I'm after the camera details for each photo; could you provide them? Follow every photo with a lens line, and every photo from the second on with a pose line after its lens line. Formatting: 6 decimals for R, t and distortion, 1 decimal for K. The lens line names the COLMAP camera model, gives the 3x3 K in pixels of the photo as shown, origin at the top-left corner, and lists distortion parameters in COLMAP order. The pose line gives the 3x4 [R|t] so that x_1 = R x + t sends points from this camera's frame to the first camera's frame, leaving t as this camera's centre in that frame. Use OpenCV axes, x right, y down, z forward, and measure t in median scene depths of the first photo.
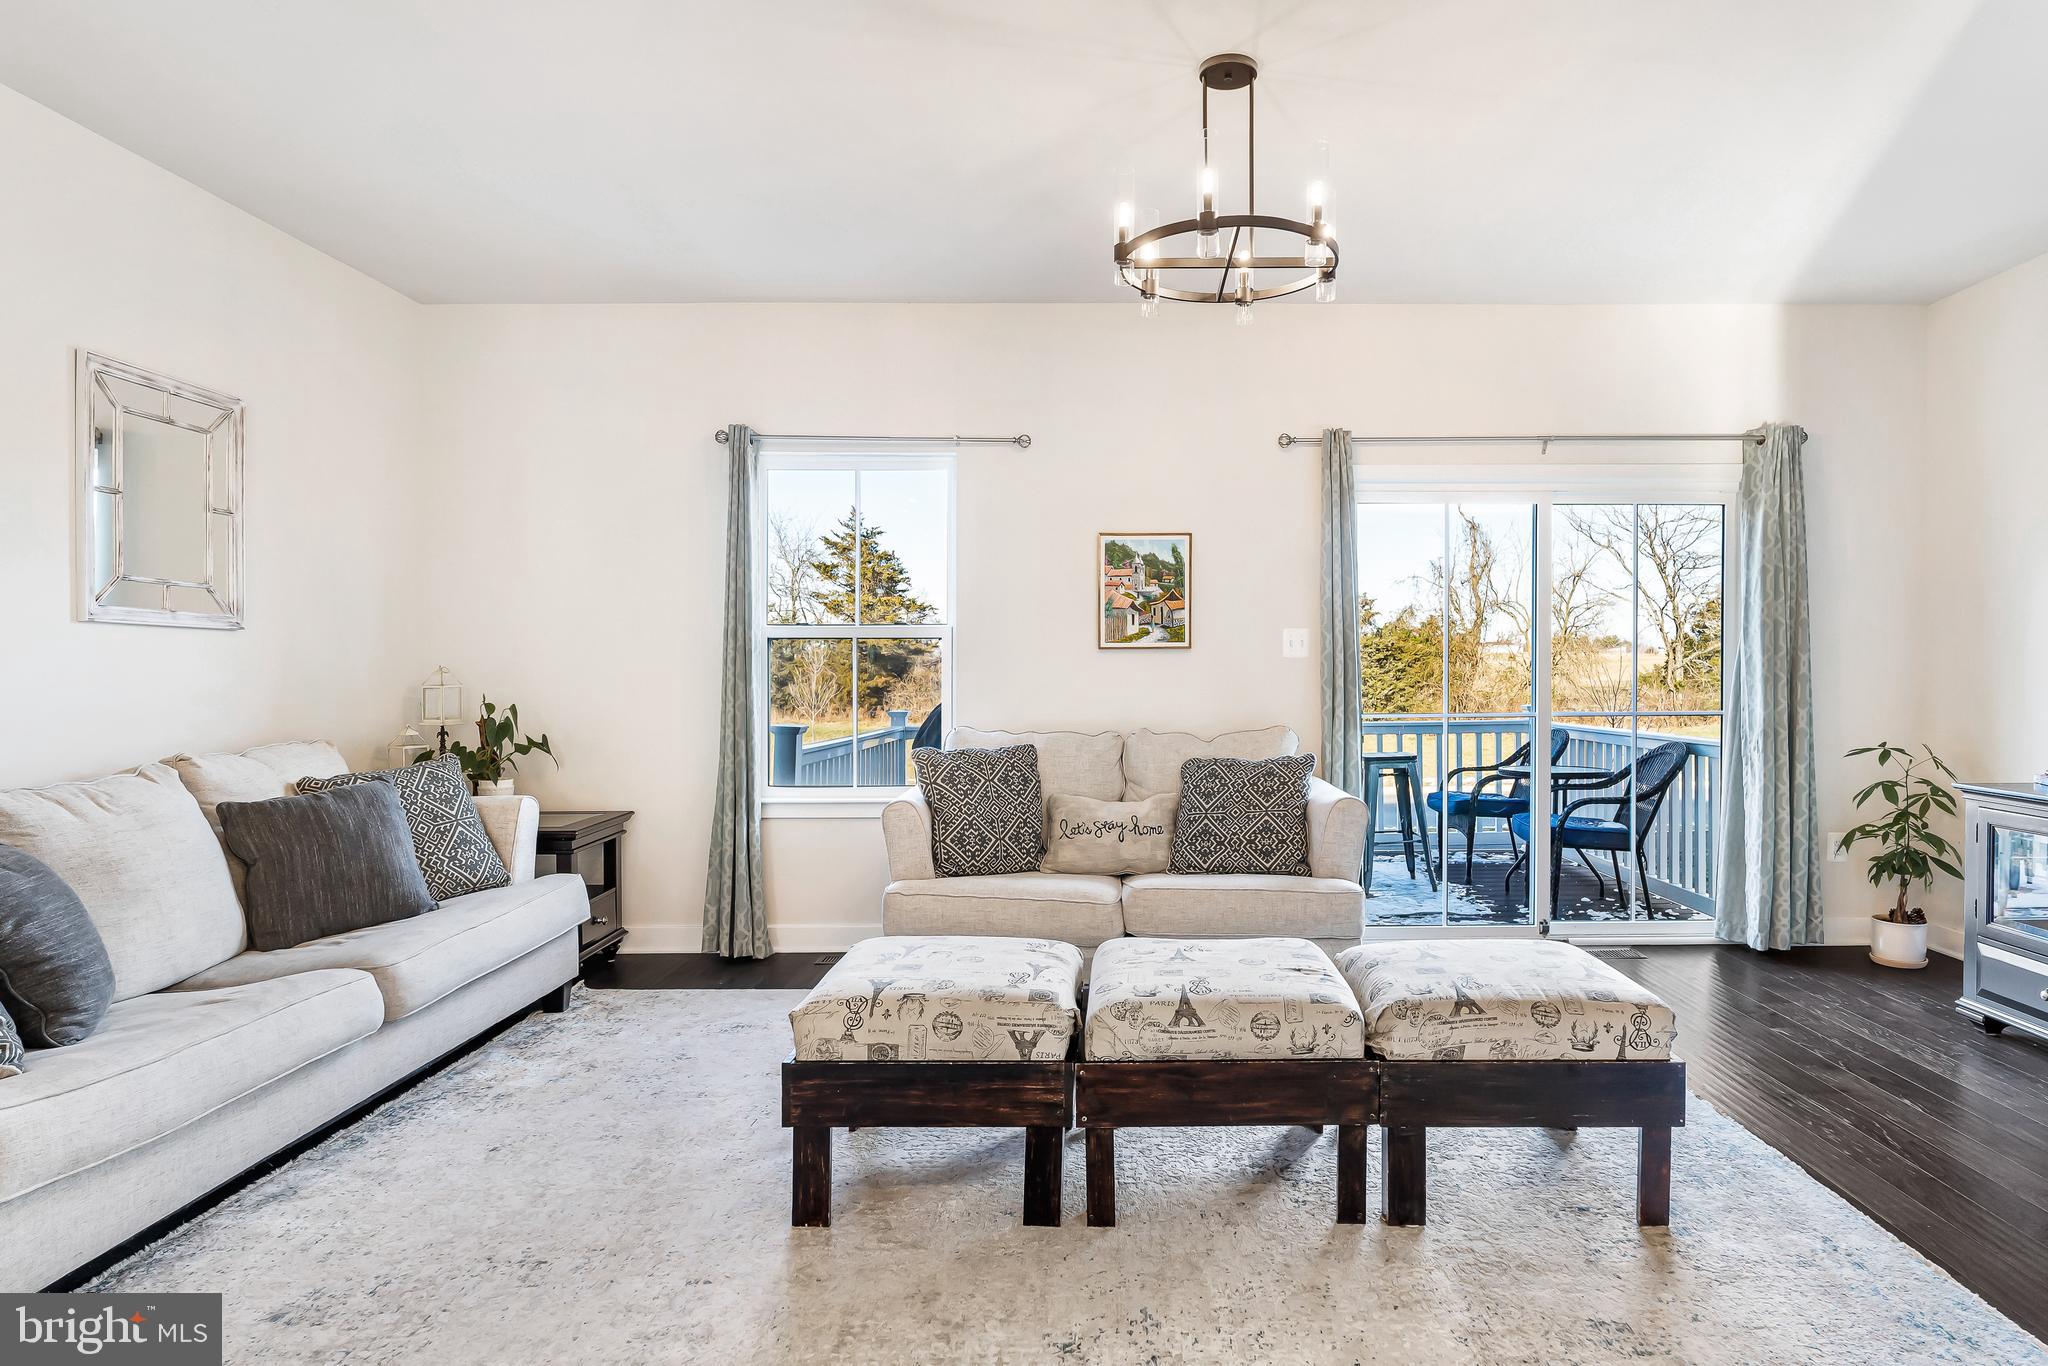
lens RADIAL K [[1128.4, 0, 1116.2], [0, 1128.4, 701.0], [0, 0, 1]] dist [-0.005374, 0.008875]
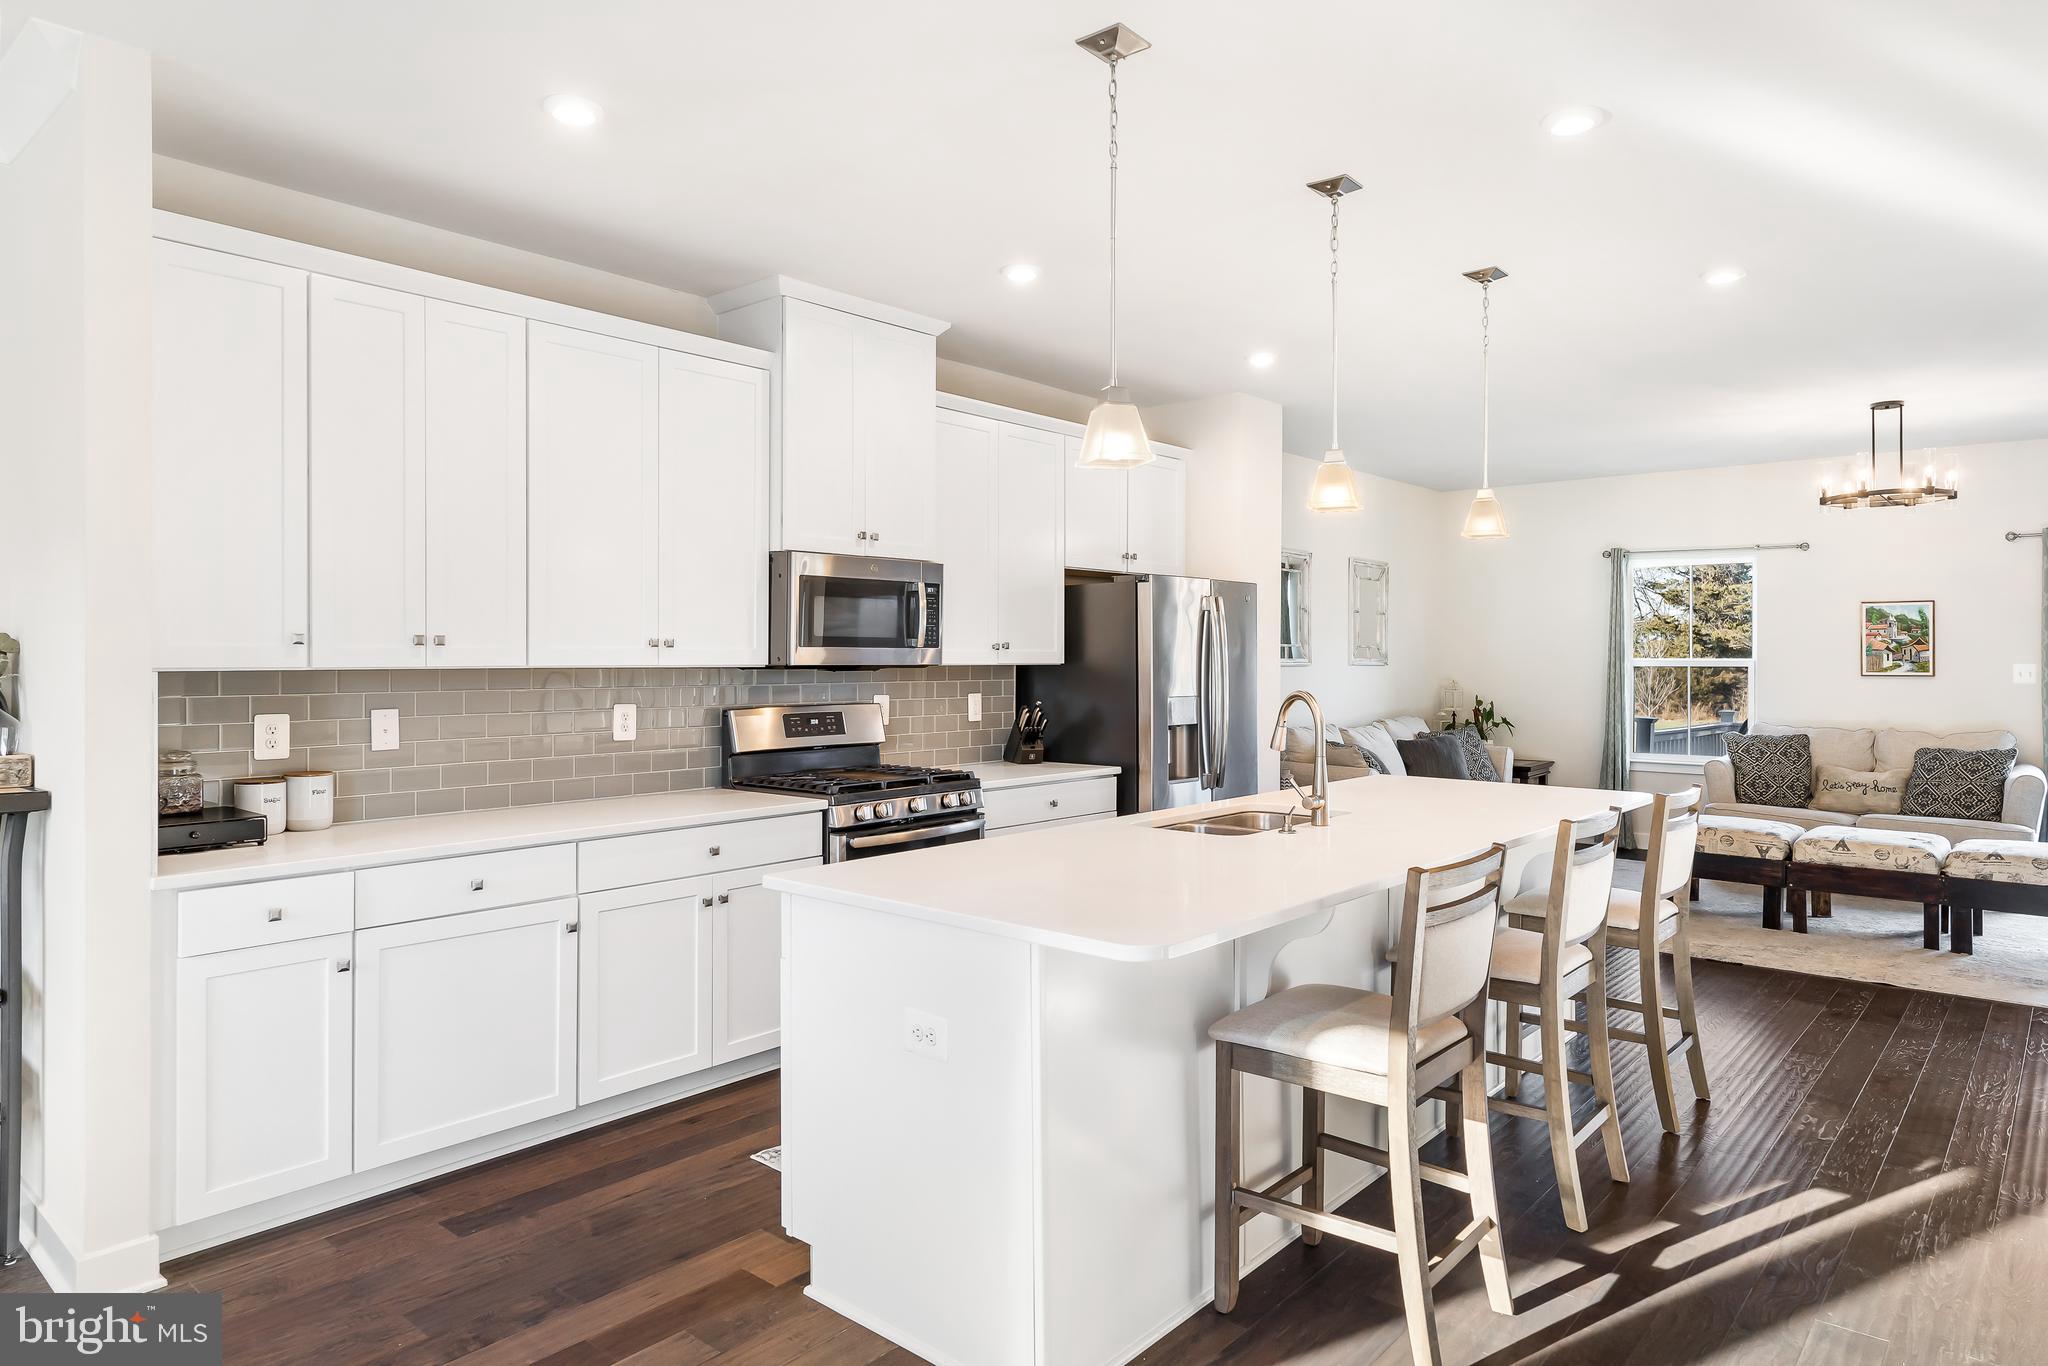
lens RADIAL K [[1231.3, 0, 1082.6], [0, 1231.3, 637.6], [0, 0, 1]] dist [0.028562, -0.001752]
pose [[0.772310, -0.006176, -0.635216, 0.250431], [-0.022972, 0.999027, -0.037643, -0.009772], [0.634831, 0.043664, 0.771416, -1.026520]]
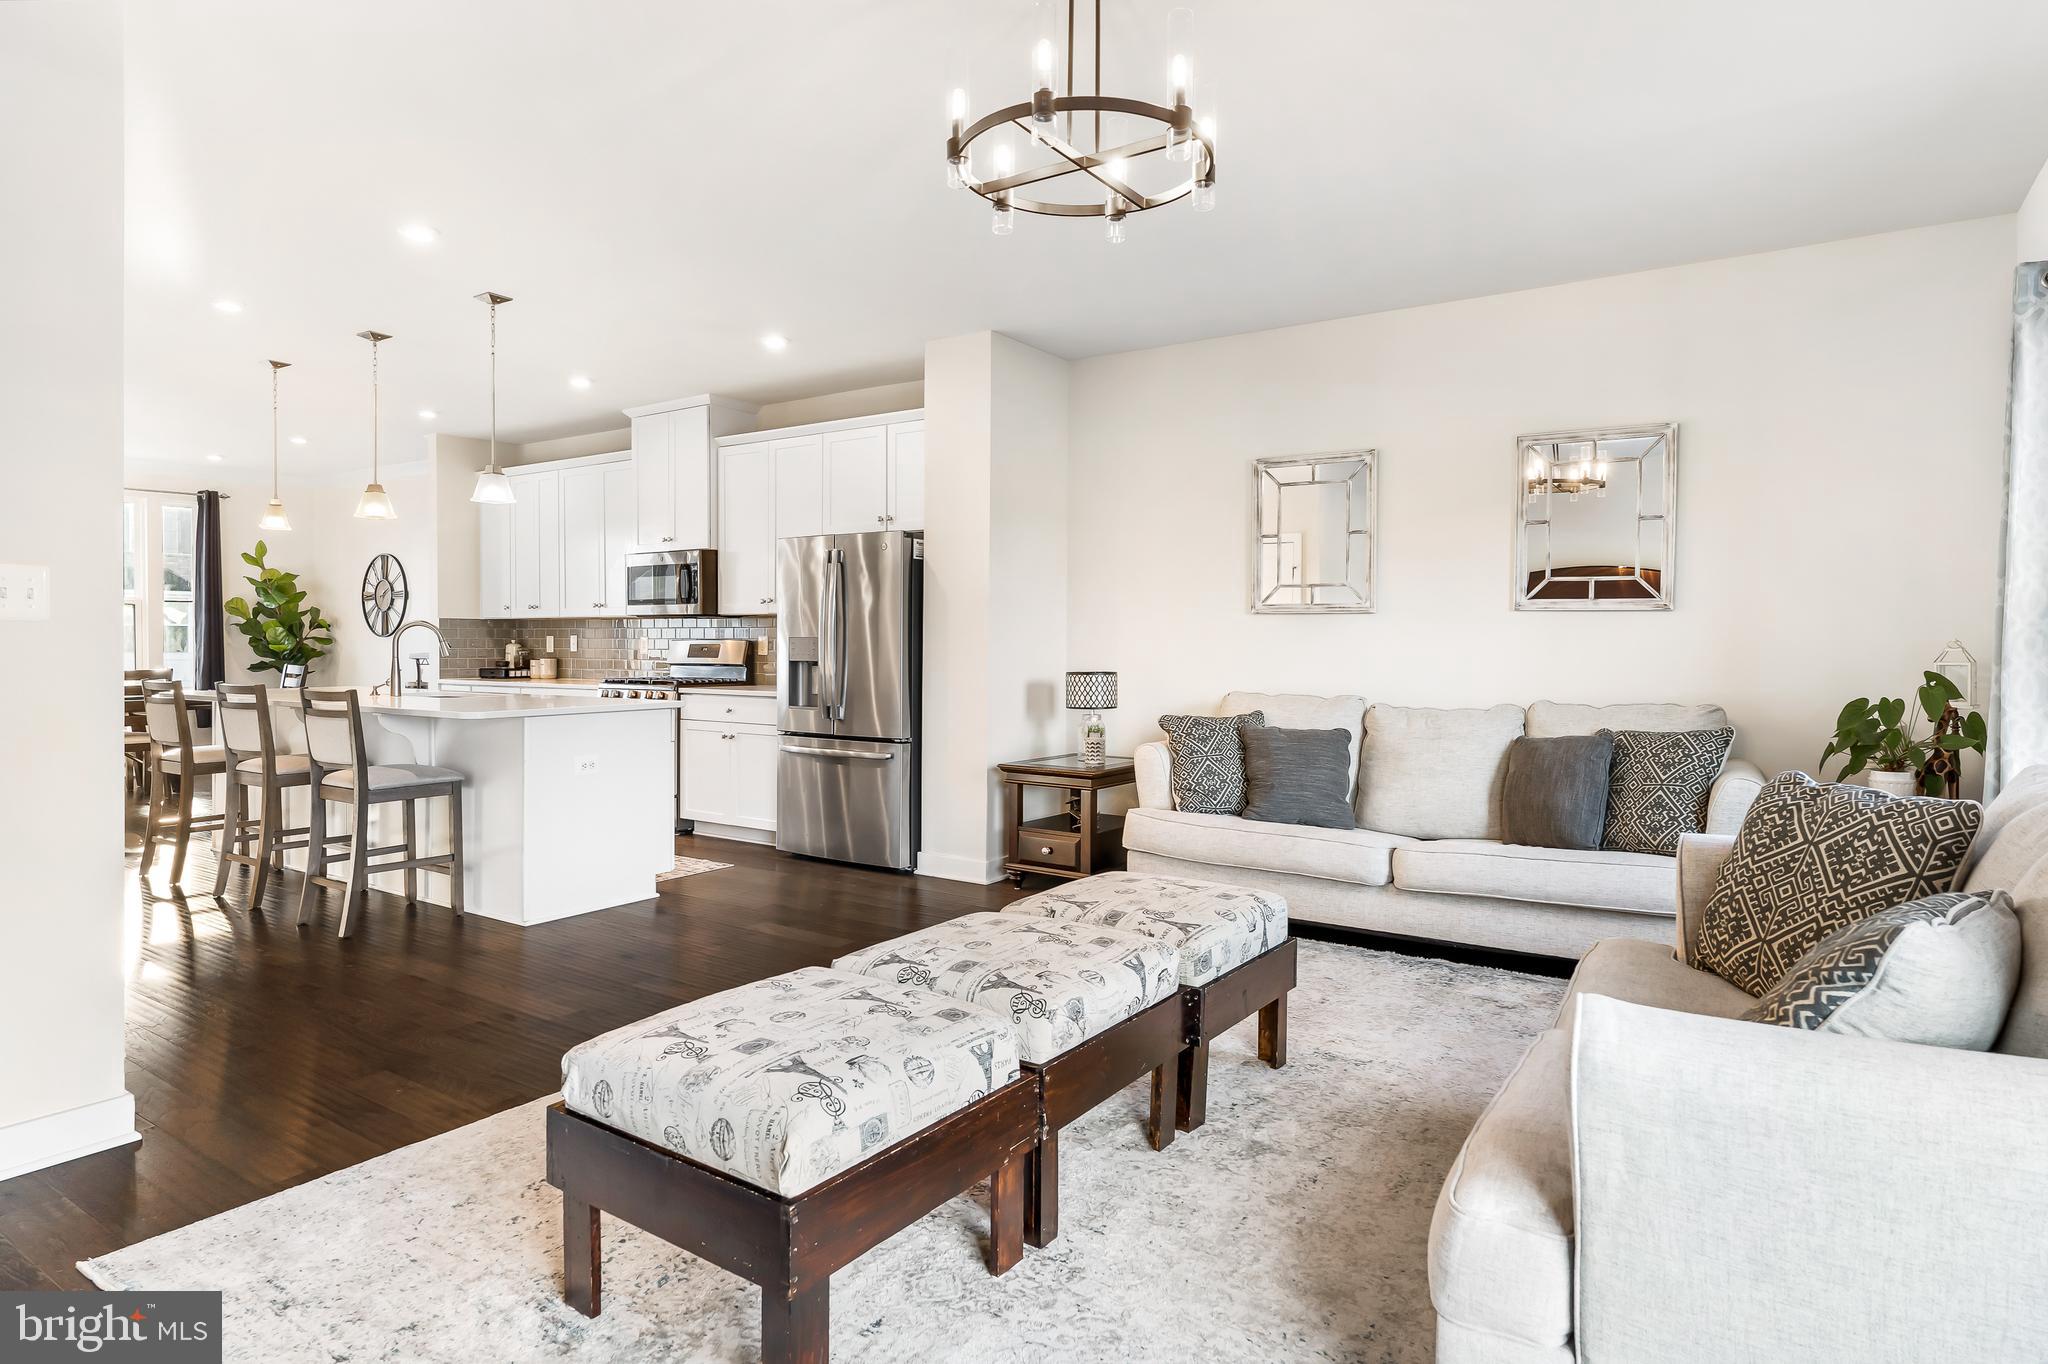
lens RADIAL K [[1128.4, 0, 991.9], [0, 1128.4, 658.7], [0, 0, 1]] dist [-0.005374, 0.008875]
pose [[-0.570592, 0.014488, -0.821106, 0.513153], [-0.026139, 0.999017, 0.035791, -0.027105], [0.820817, 0.041885, -0.569653, 0.866745]]
